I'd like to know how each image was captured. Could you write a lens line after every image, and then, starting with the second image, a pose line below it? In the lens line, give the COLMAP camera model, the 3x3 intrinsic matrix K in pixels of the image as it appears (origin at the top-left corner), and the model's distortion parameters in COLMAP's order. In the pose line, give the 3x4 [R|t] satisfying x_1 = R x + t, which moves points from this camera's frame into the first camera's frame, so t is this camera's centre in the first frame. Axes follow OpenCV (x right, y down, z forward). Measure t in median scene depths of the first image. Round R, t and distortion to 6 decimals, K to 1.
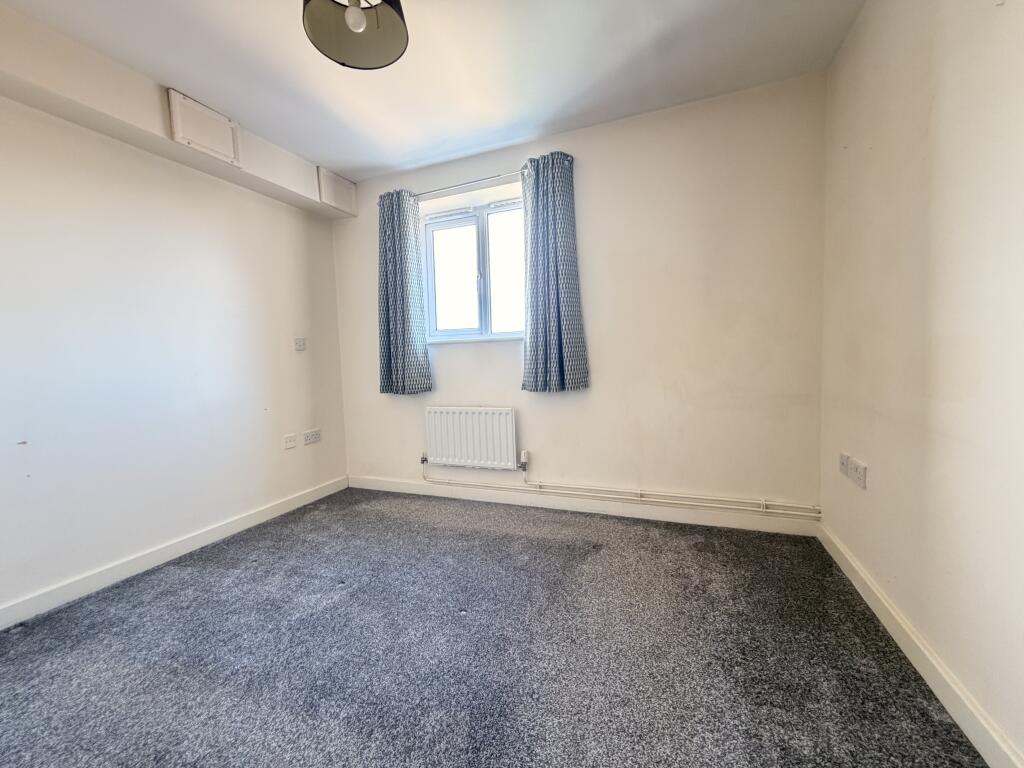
lens RADIAL K [[413.0, 0, 511.2], [0, 413.0, 382.7], [0, 0, 1]] dist [0.000109, -0.000367]
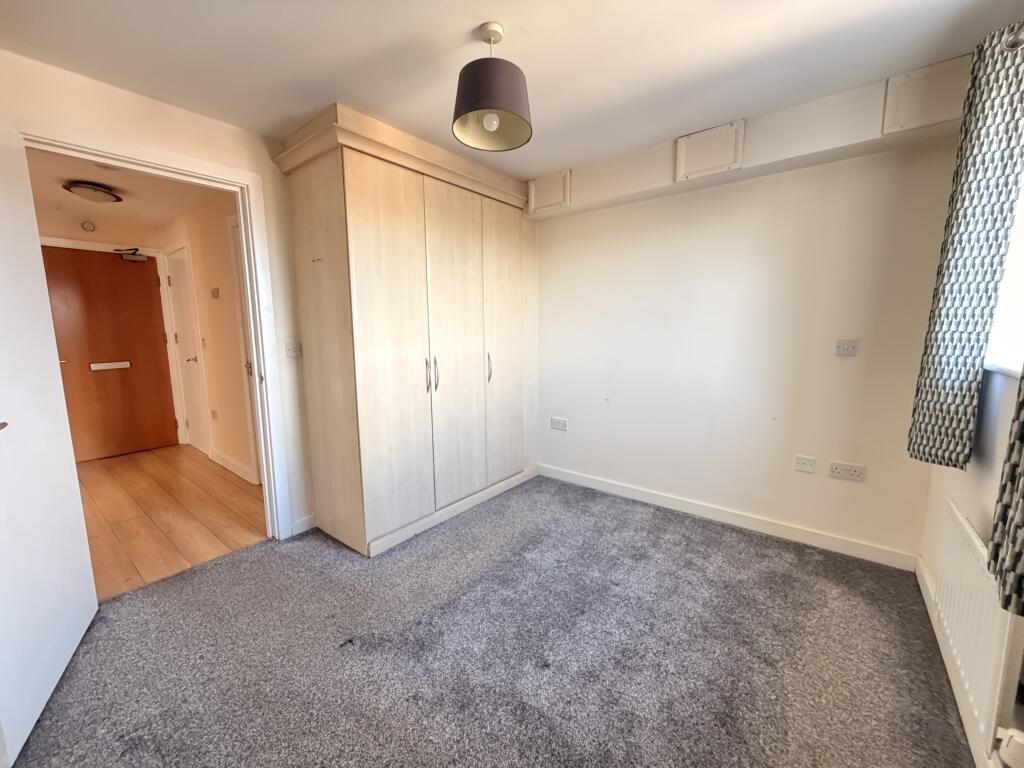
lens RADIAL K [[413.0, 0, 508.4], [0, 413.0, 384.2], [0, 0, 1]] dist [0.000109, -0.000367]
pose [[-0.298041, 0.165968, -0.940014, 0.458855], [-0.036590, 0.982059, 0.184992, -0.169922], [0.953852, 0.089530, -0.286621, 0.750764]]
